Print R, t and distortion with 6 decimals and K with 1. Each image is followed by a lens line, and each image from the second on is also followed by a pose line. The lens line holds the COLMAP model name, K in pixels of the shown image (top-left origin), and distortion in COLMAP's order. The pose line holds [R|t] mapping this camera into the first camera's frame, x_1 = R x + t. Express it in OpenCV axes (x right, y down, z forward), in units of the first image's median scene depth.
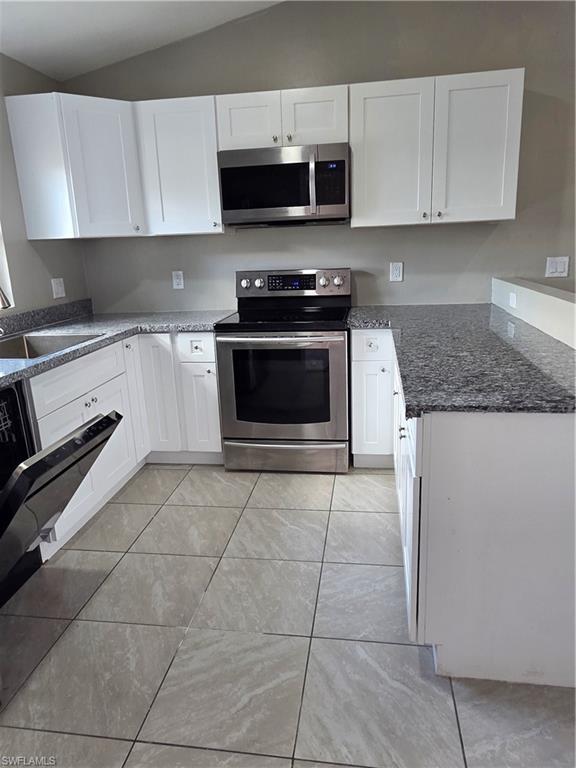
lens RADIAL K [[528.5, 0, 286.7], [0, 528.5, 381.3], [0, 0, 1]] dist [0.001486, 0.000880]
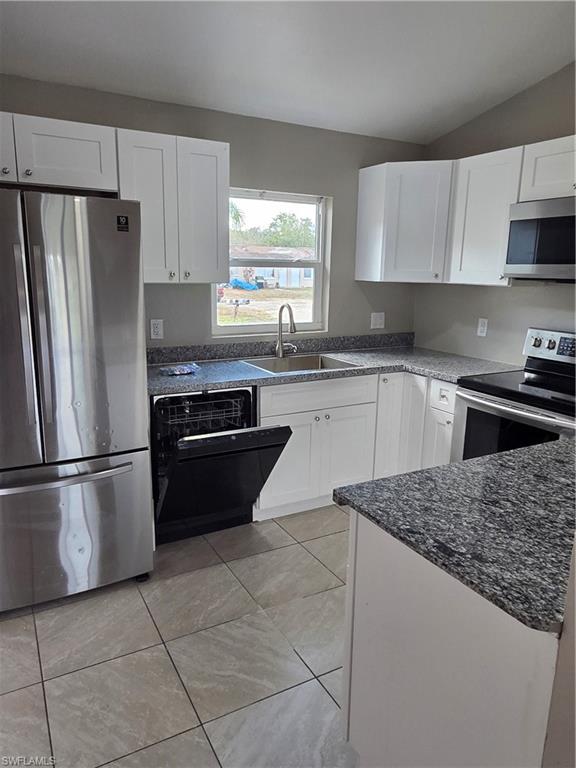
lens RADIAL K [[535.1, 0, 282.6], [0, 535.1, 383.4], [0, 0, 1]] dist [0.001014, 0.003596]
pose [[0.602320, 0.217709, -0.767993, 0.437373], [-0.240177, 0.966935, 0.085740, -0.104248], [0.761266, 0.132812, 0.634693, 0.111755]]
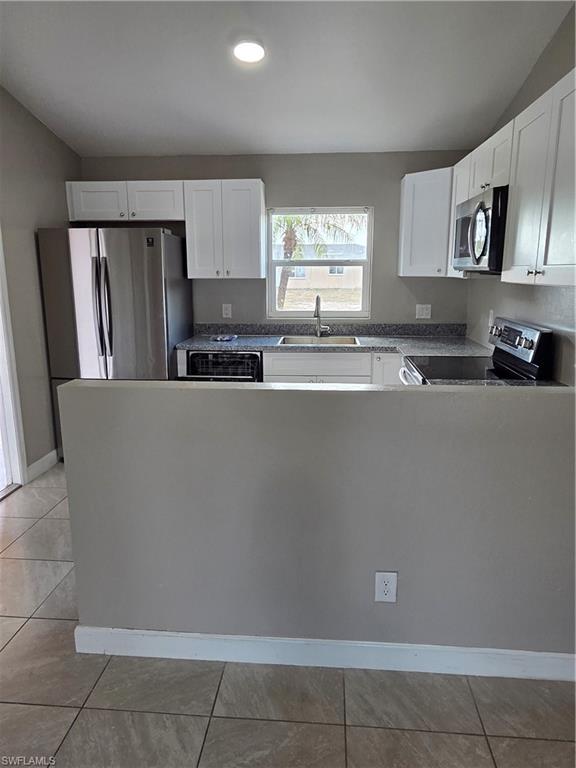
lens RADIAL K [[528.5, 0, 286.7], [0, 528.5, 381.3], [0, 0, 1]] dist [0.001486, 0.000880]
pose [[0.069001, 0.245902, -0.966836, 0.982587], [-0.249758, 0.942540, 0.221898, -0.248295], [0.965847, 0.226164, 0.126452, 0.609293]]
